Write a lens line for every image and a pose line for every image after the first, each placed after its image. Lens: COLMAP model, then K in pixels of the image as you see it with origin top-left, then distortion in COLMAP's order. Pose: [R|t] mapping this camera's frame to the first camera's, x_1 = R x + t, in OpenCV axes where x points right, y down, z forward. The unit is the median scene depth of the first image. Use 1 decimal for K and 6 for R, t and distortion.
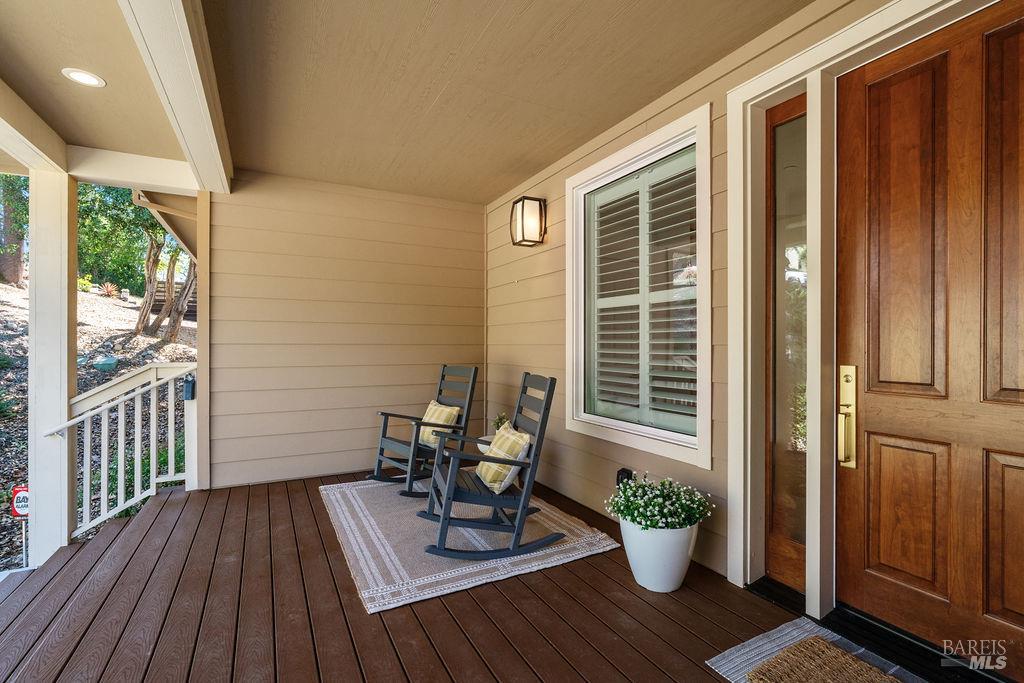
lens RADIAL K [[465.7, 0, 513.1], [0, 465.7, 334.0], [0, 0, 1]] dist [-0.011998, 0.006858]
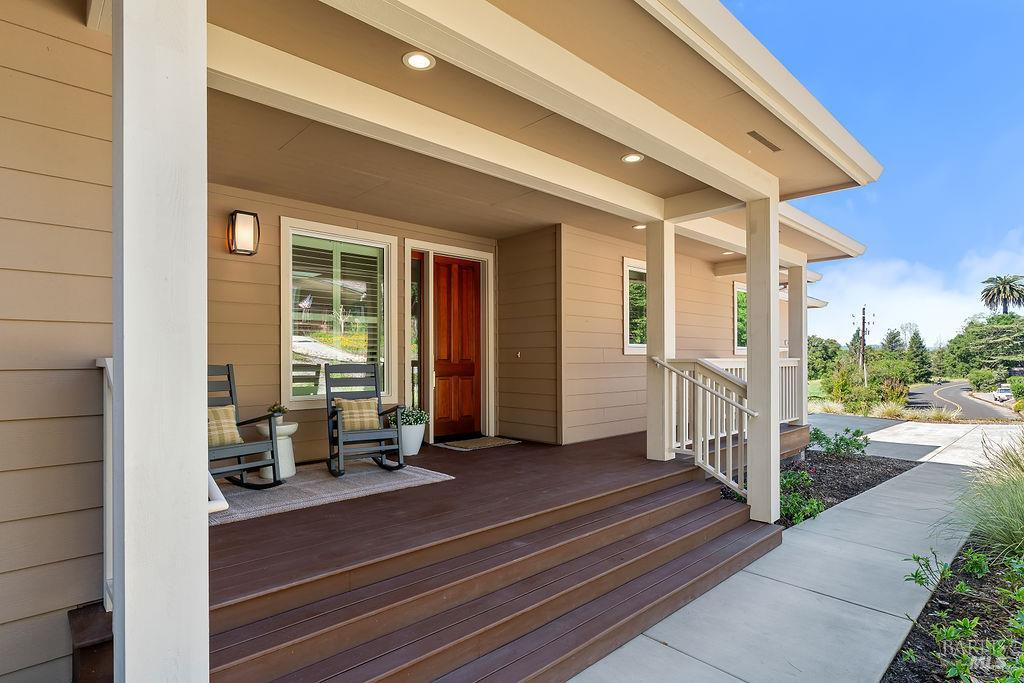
lens RADIAL K [[517.0, 0, 494.8], [0, 517.0, 346.8], [0, 0, 1]] dist [-0.003720, -0.000152]
pose [[-0.237374, 0.014951, 0.971303, -2.064181], [-0.028972, 0.999328, -0.022463, 0.063093], [-0.970986, -0.033472, -0.236781, 1.119501]]
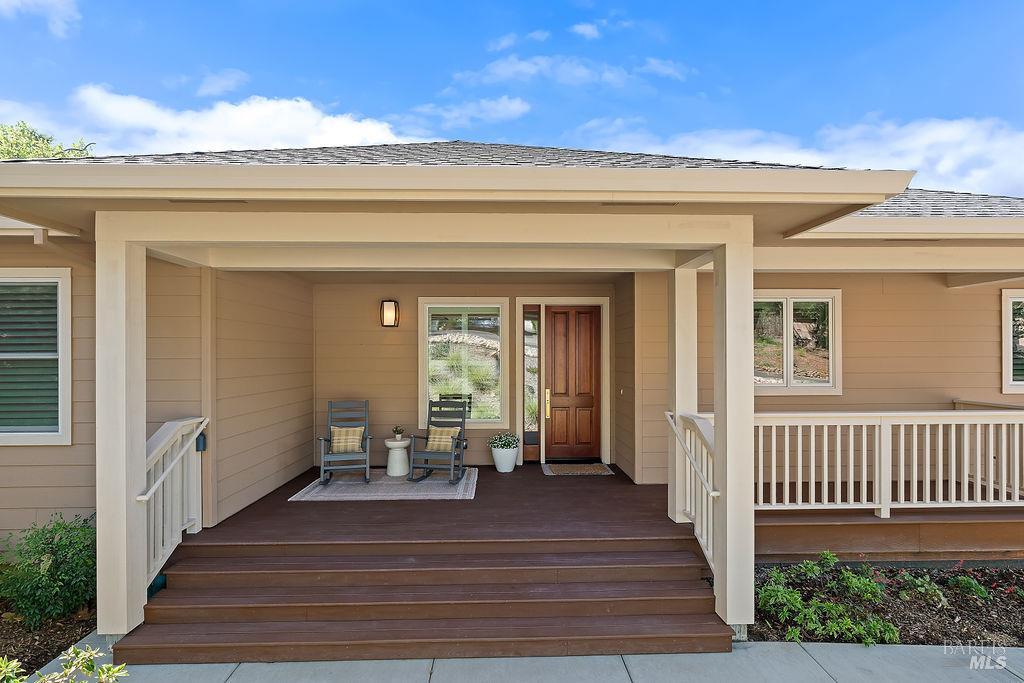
lens RADIAL K [[465.7, 0, 513.1], [0, 465.7, 334.0], [0, 0, 1]] dist [-0.011998, 0.006858]
pose [[0.440180, 0.034496, 0.897247, -2.096099], [-0.023676, 0.999360, -0.026807, -0.206695], [-0.897597, -0.009444, 0.440715, -0.277212]]
